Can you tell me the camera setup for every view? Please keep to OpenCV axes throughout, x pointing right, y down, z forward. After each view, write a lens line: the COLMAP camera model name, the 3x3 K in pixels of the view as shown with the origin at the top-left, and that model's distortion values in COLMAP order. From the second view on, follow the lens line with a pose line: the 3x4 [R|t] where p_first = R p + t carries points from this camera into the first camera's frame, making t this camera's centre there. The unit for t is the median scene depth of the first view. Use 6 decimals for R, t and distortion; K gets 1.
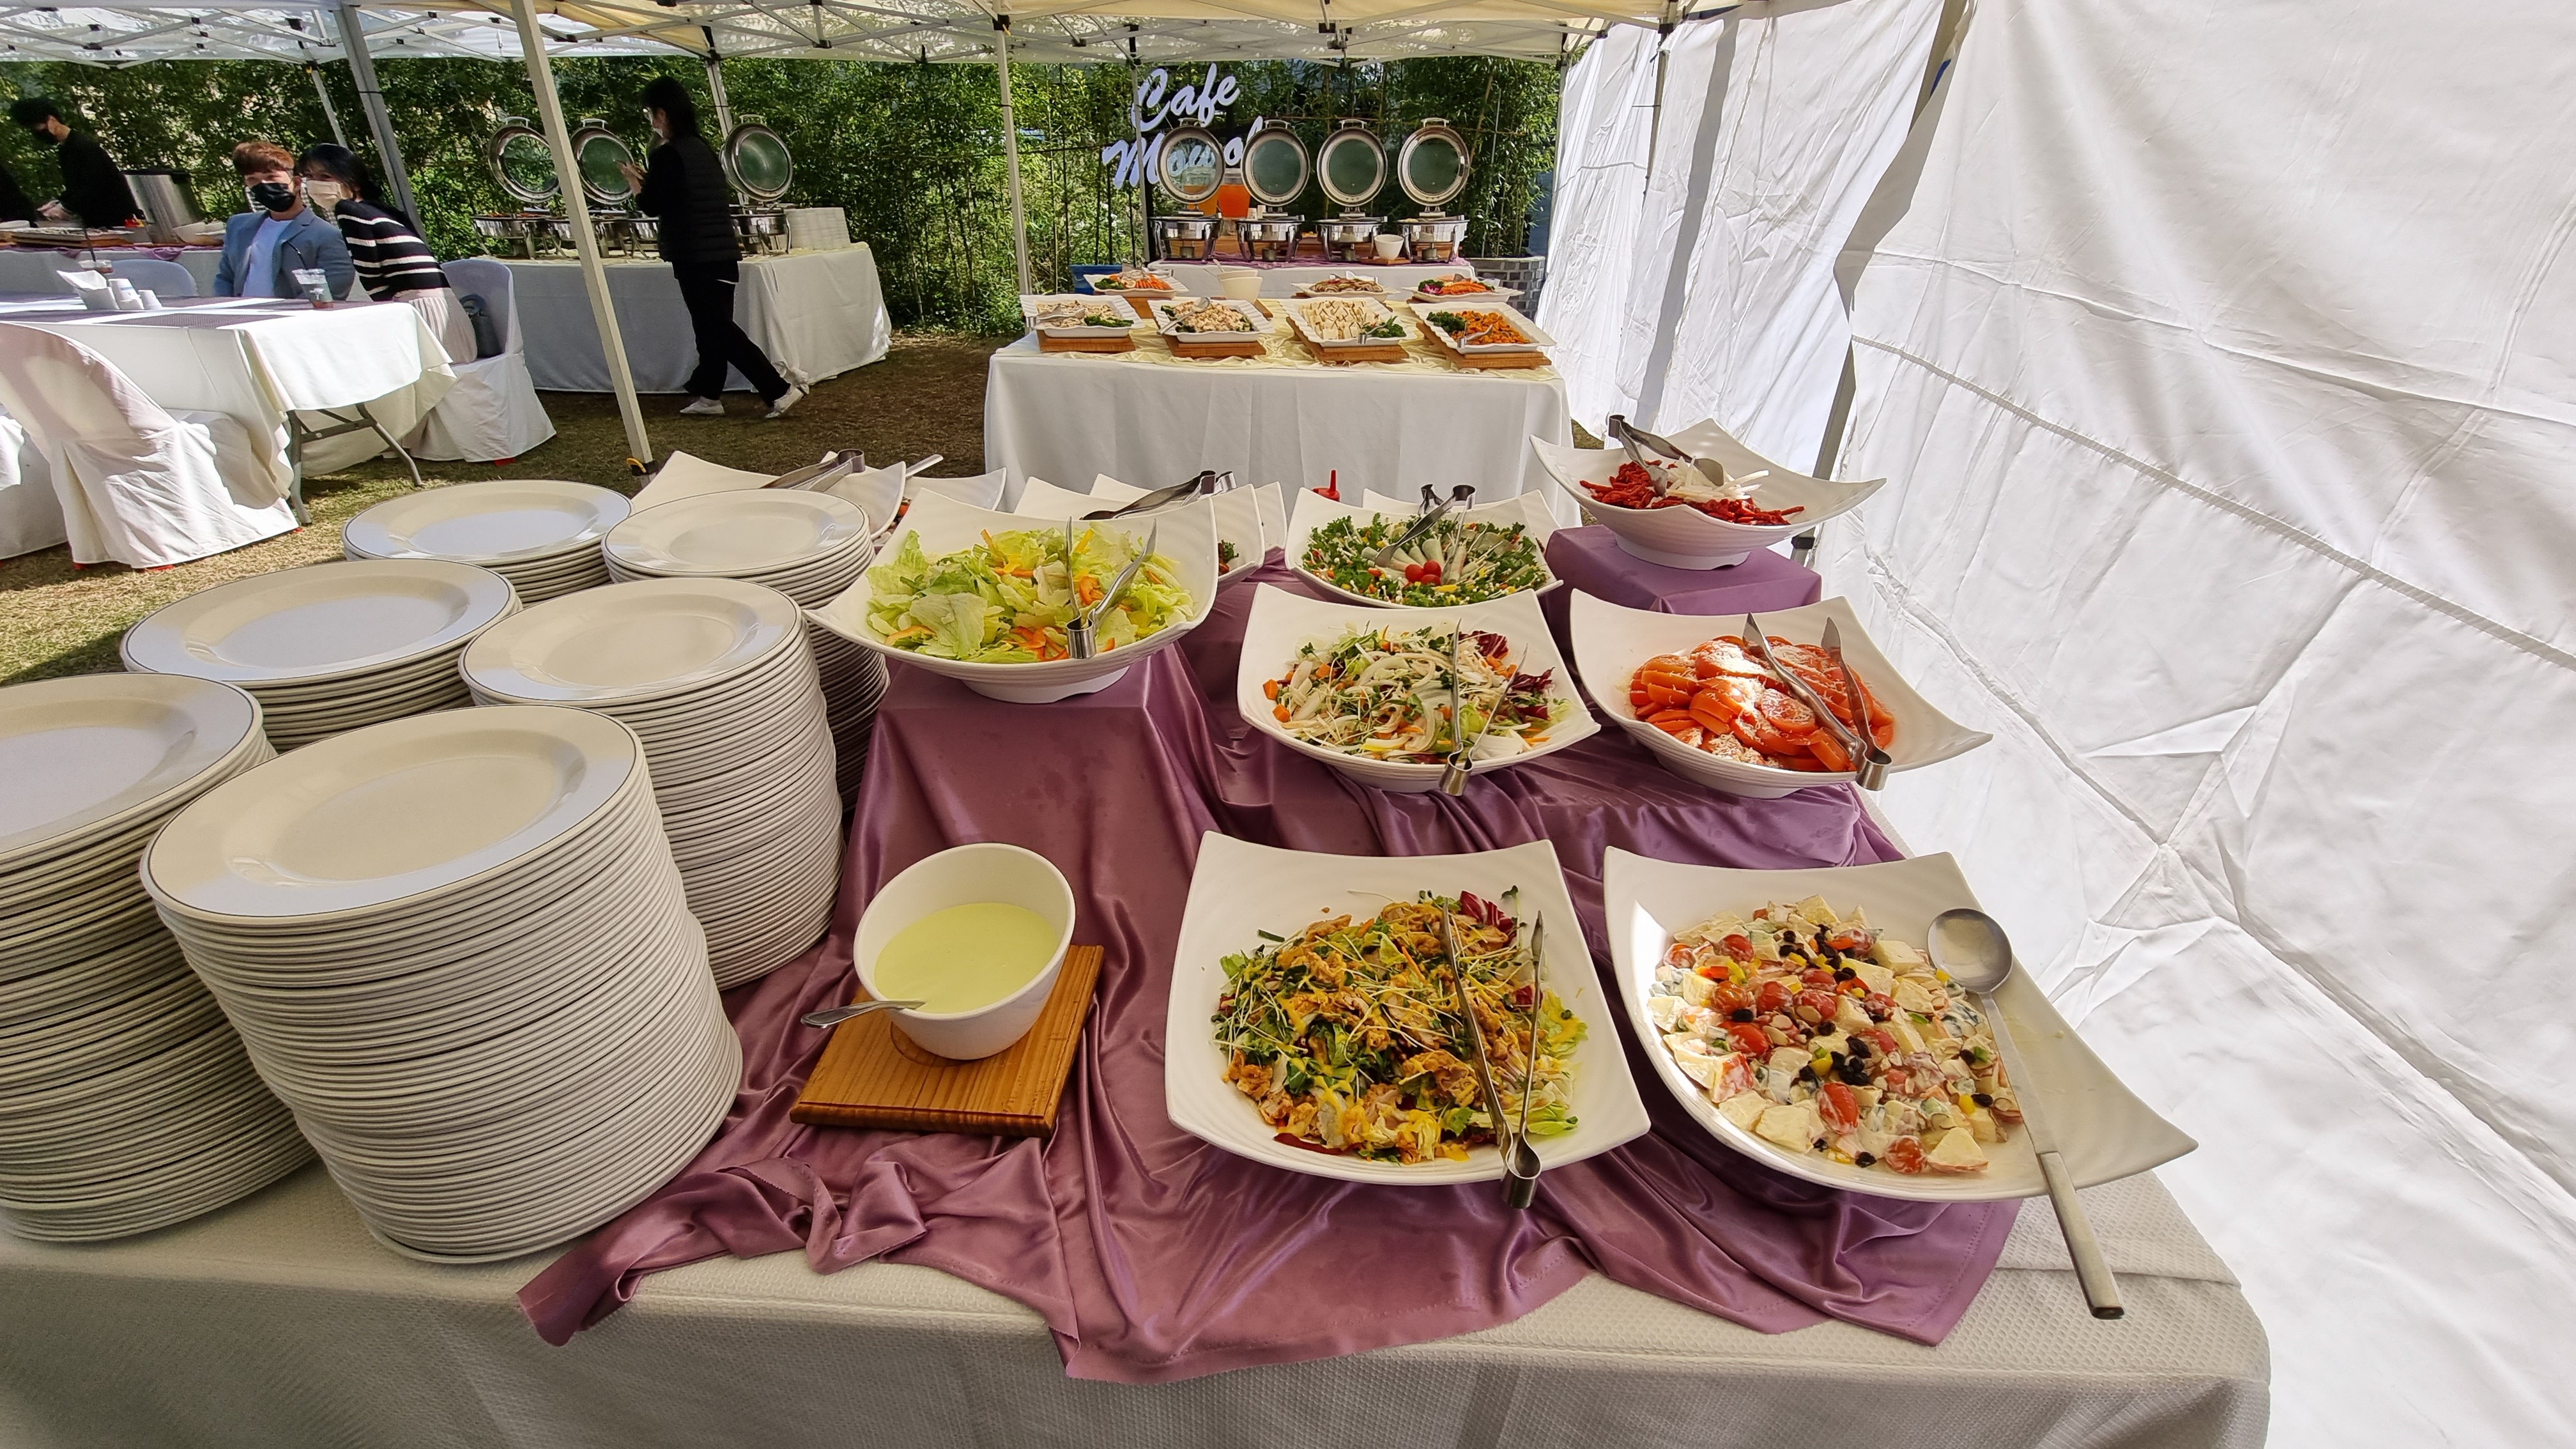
lens RADIAL K [[1018.5, 0, 1292.1], [0, 1018.5, 723.9], [0, 0, 1]] dist [0.000824, -0.000085]
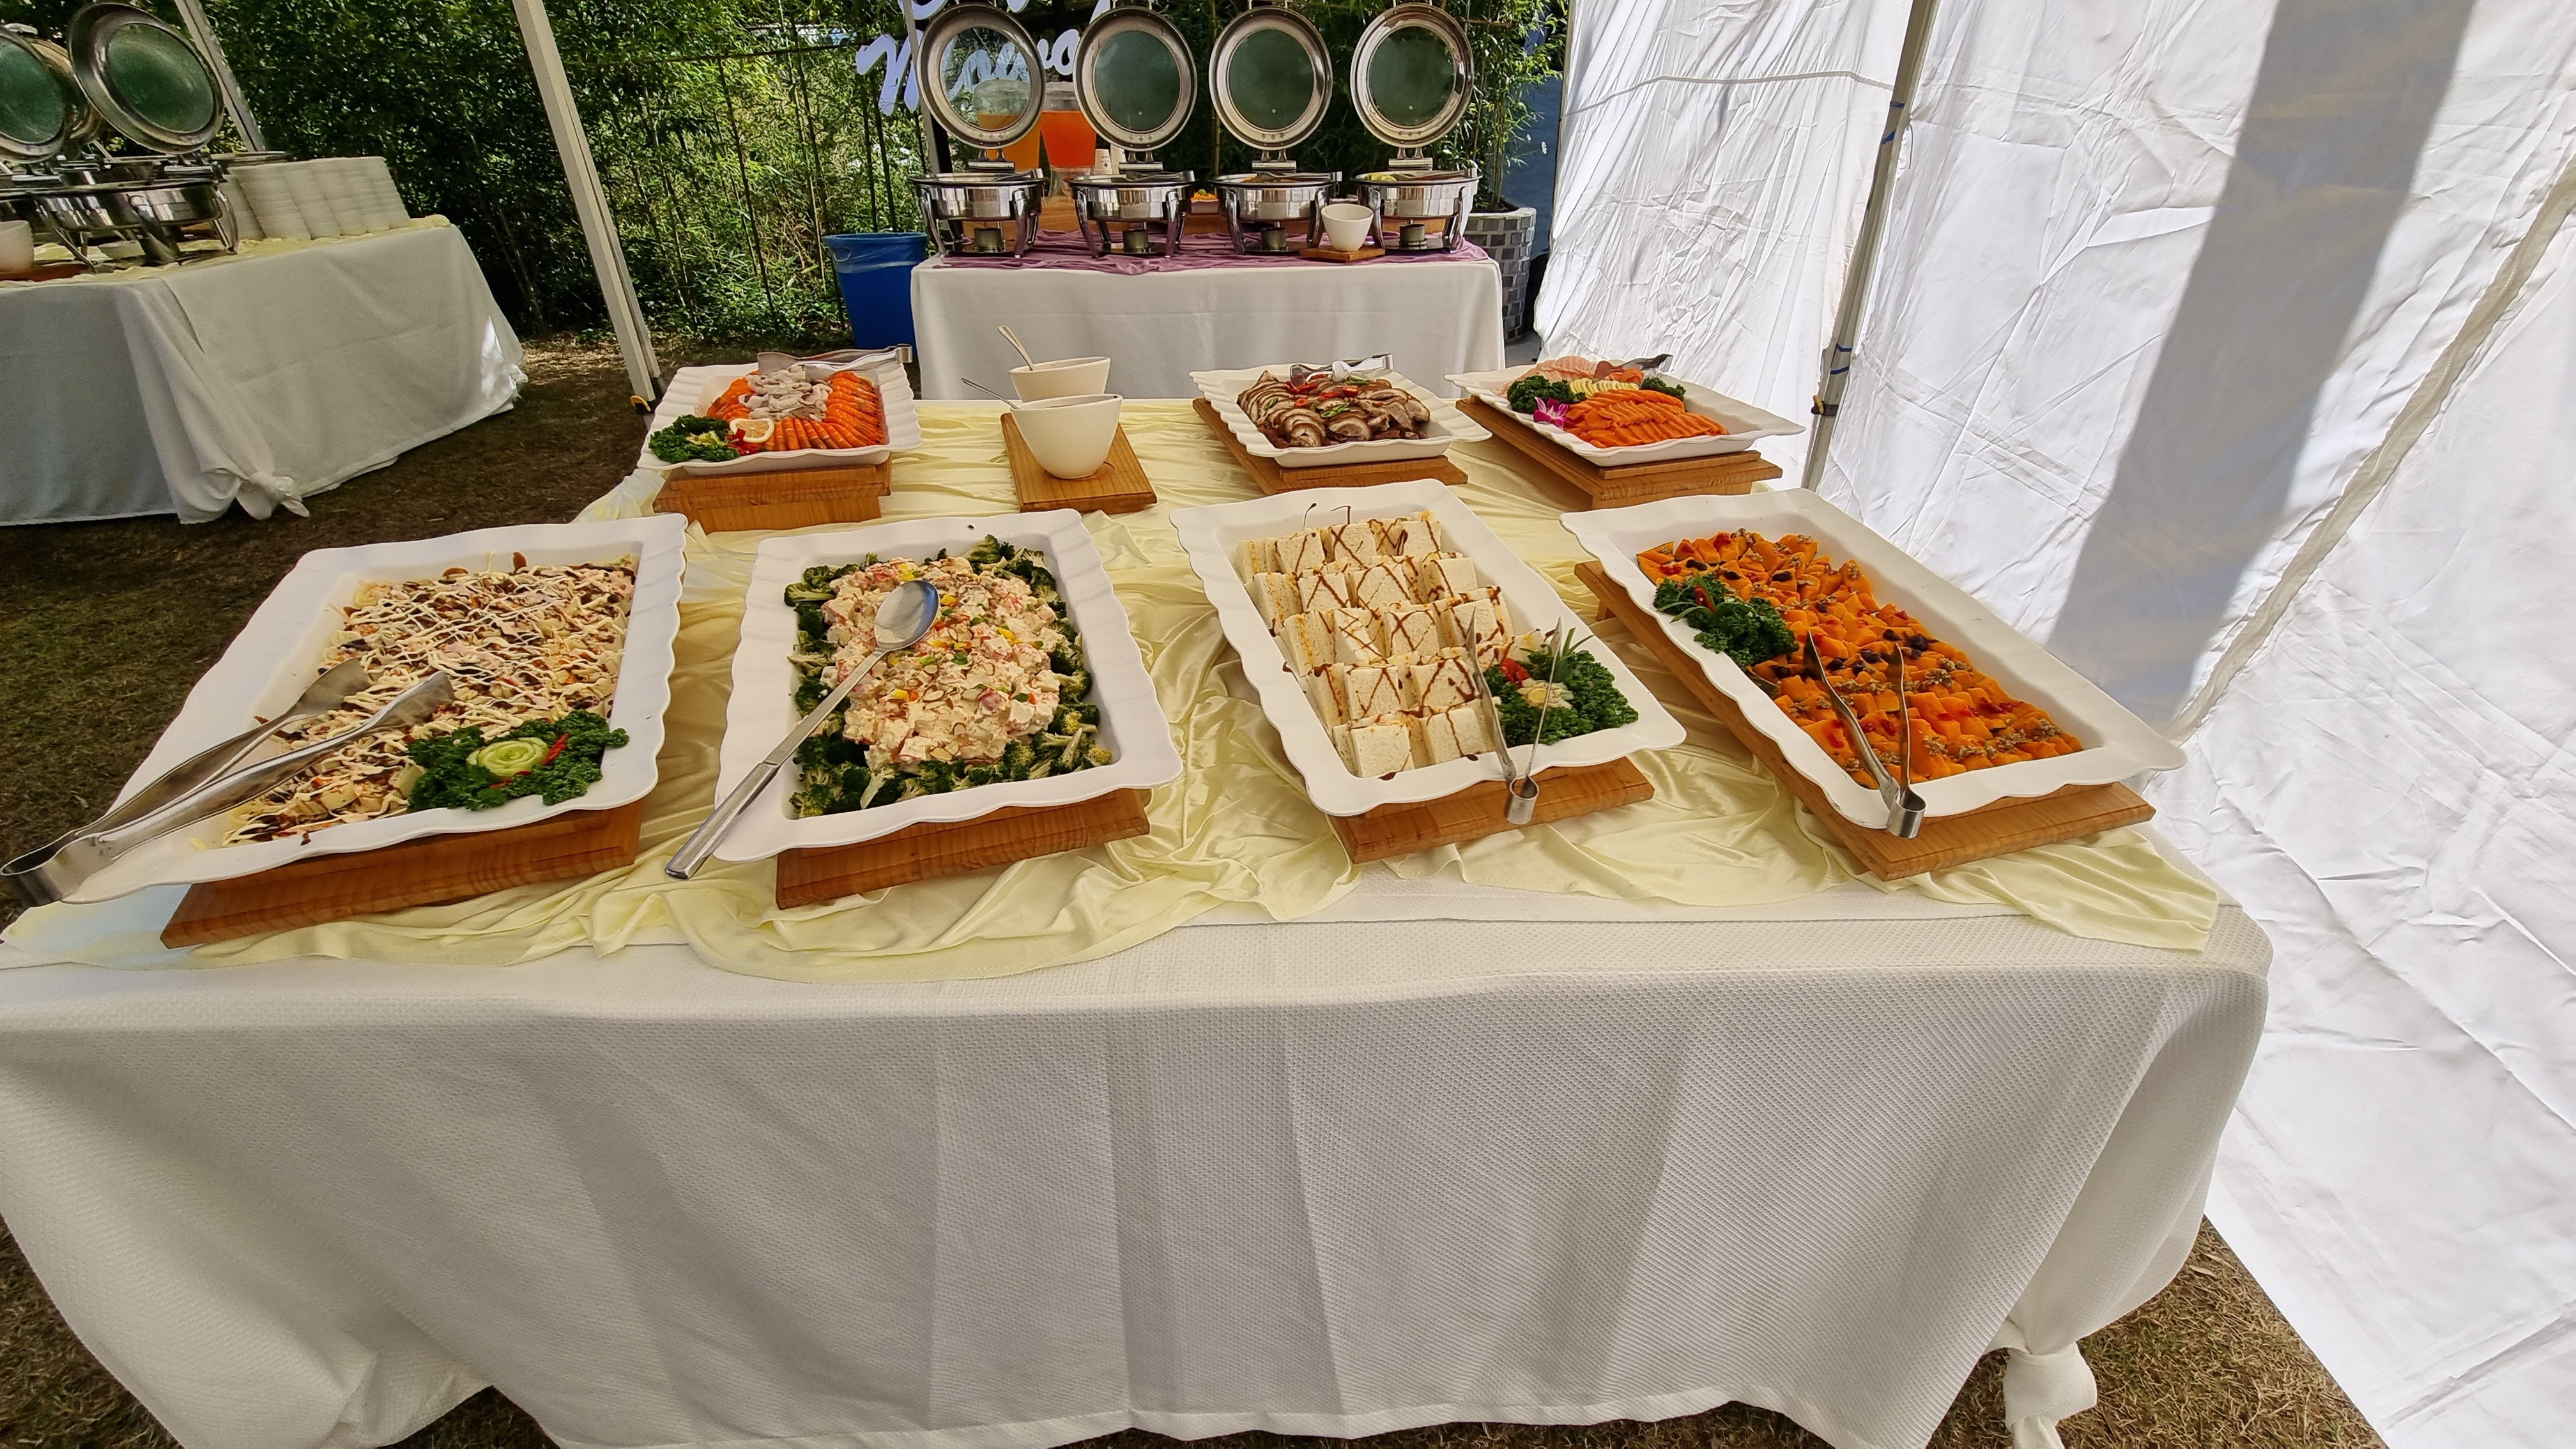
lens RADIAL K [[1044.8, 0, 1308.5], [0, 1044.8, 730.8], [0, 0, 1]] dist [0.000494, -0.001983]
pose [[0.992205, -0.070038, 0.103070, -0.005895], [0.063235, 0.995689, 0.067855, -0.222104], [-0.107378, -0.060808, 0.992357, 0.394755]]
